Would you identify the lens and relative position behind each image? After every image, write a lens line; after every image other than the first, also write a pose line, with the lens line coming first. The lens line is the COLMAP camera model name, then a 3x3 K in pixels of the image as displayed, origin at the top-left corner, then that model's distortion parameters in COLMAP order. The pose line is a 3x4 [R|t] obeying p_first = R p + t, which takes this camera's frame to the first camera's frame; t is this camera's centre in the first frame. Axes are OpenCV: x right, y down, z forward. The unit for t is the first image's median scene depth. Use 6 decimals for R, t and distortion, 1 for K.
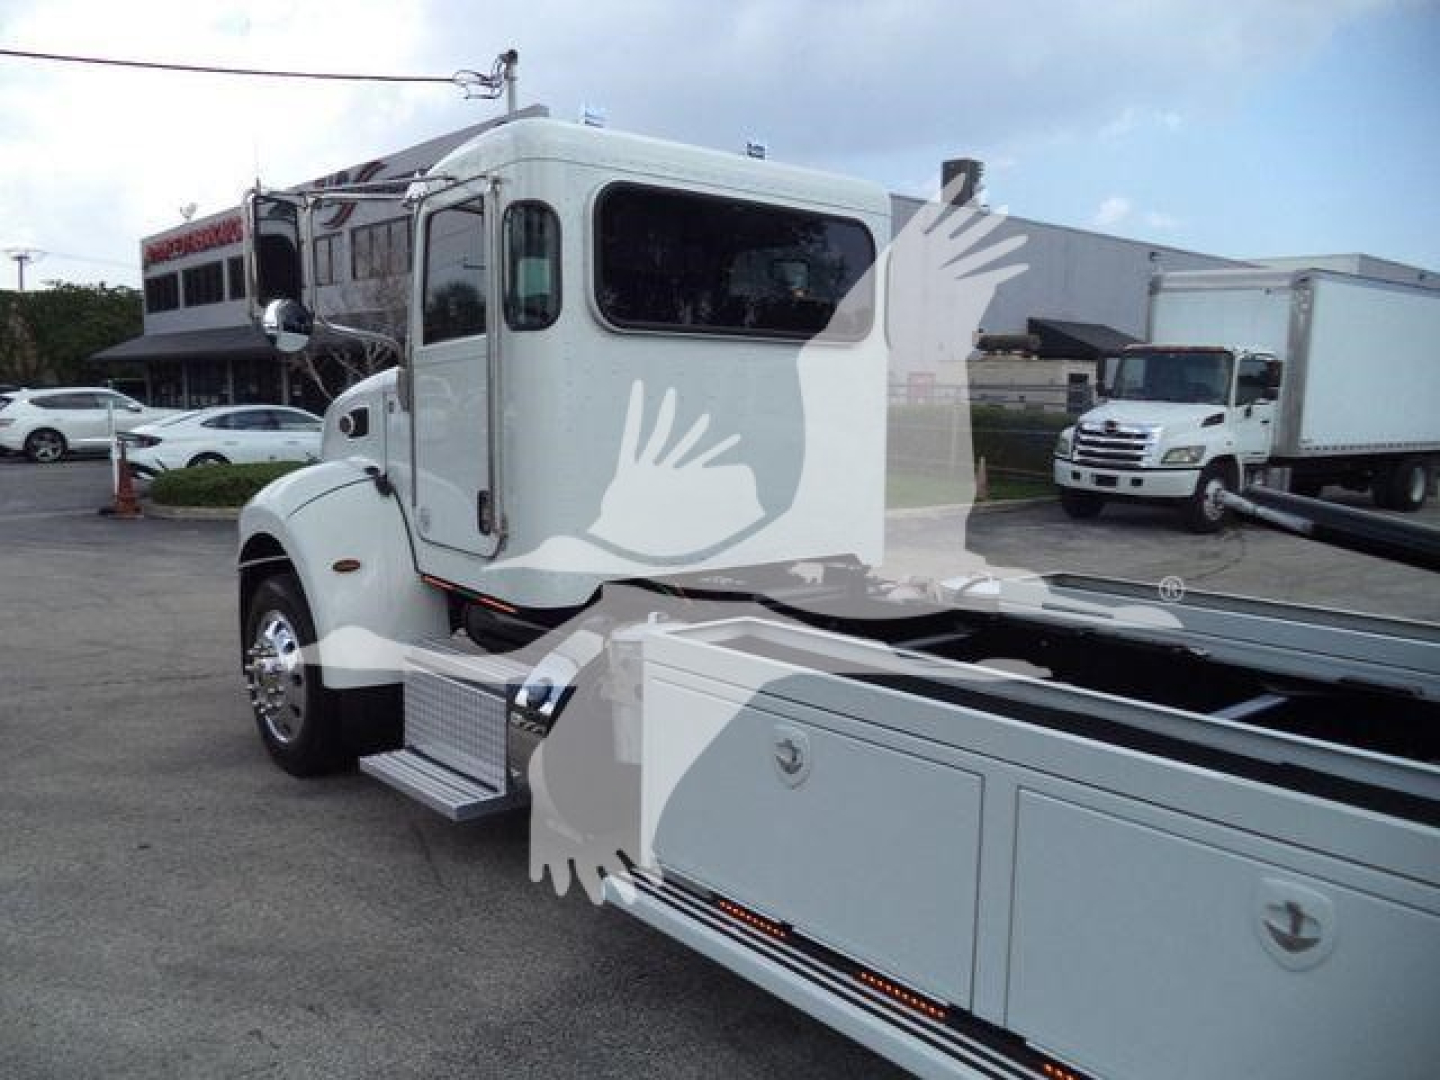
lens RADIAL K [[1169.1, 0, 716.2], [0, 1169.1, 572.3], [0, 0, 1]] dist [-0.038721, 0.005765]
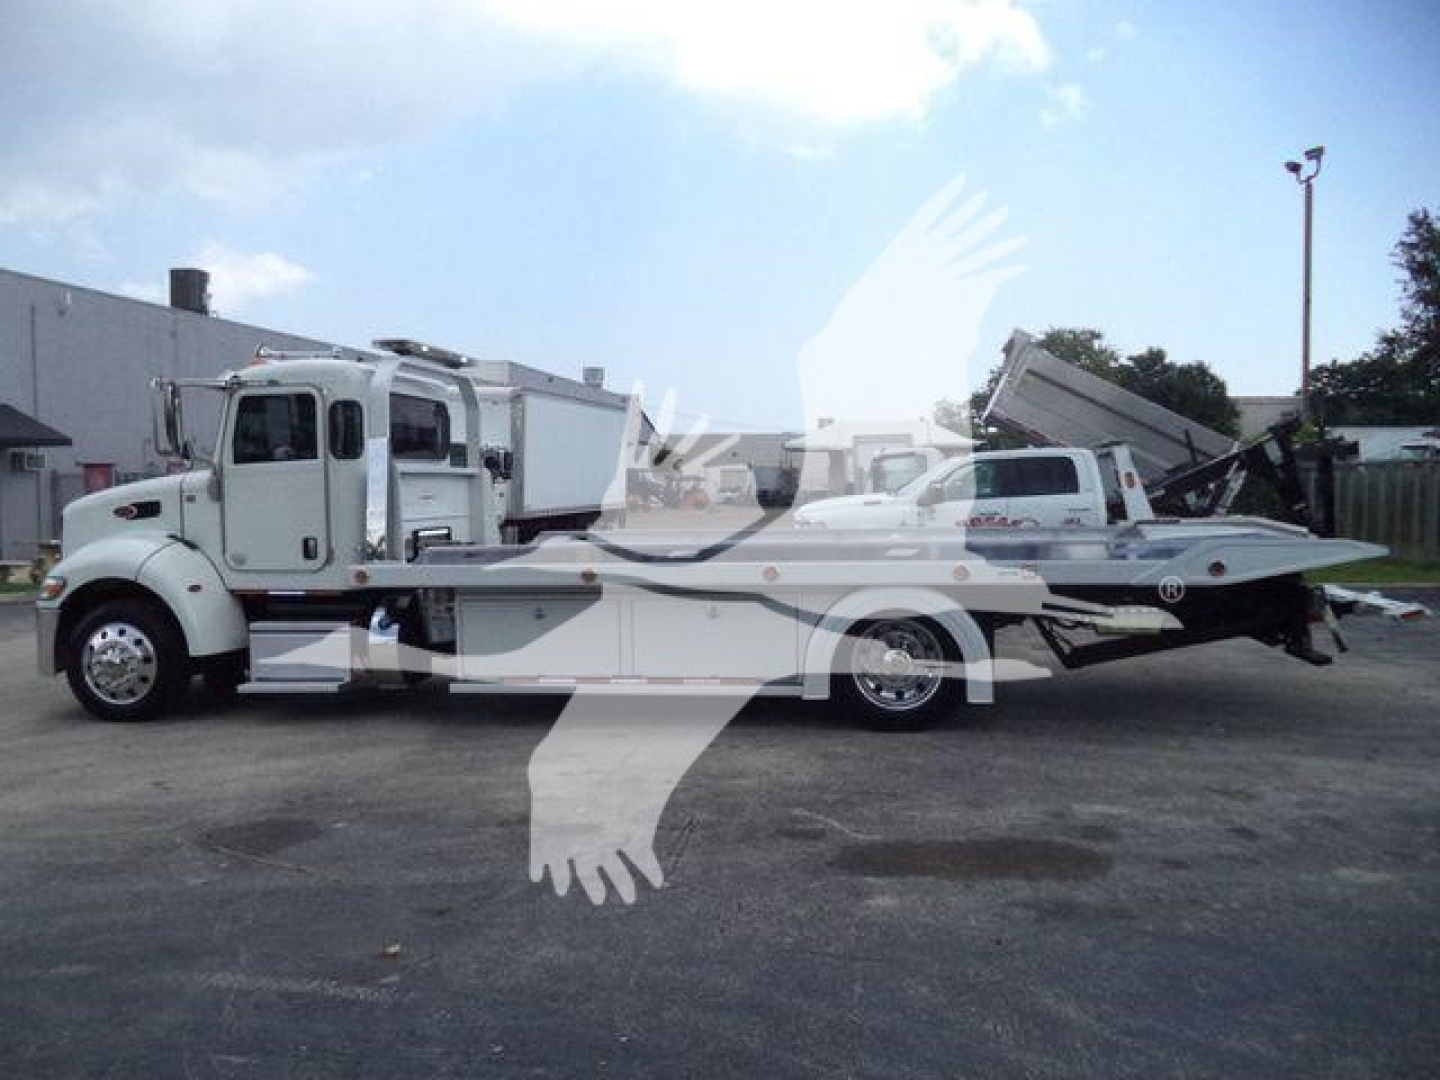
lens RADIAL K [[1169.1, 0, 724.5], [0, 1169.1, 543.8], [0, 0, 1]] dist [-0.038721, 0.005765]
pose [[0.760323, -0.055732, 0.647150, -0.238928], [0.115537, 0.992028, -0.050310, 0.030328], [-0.639187, 0.113021, 0.760701, -0.240327]]
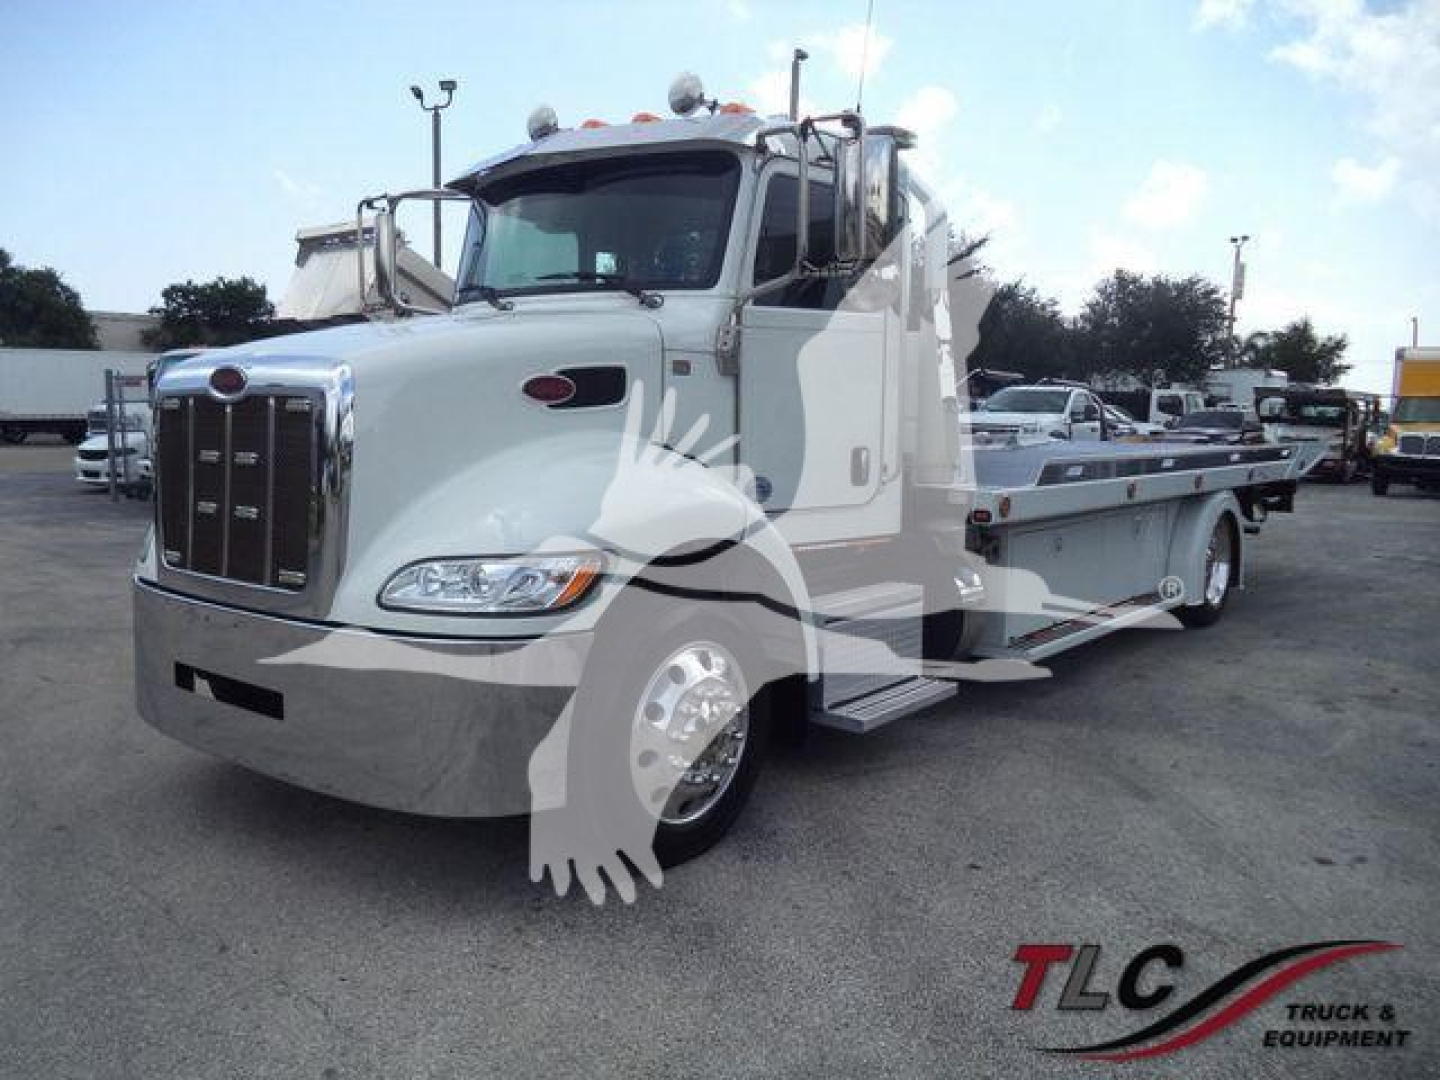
lens RADIAL K [[1169.1, 0, 703.4], [0, 1169.1, 537.0], [0, 0, 1]] dist [-0.038721, 0.005765]
pose [[-0.142081, -0.122805, 0.982208, -0.333205], [0.123232, 0.982360, 0.140650, -0.041042], [-0.982154, 0.141023, -0.124441, 0.325918]]
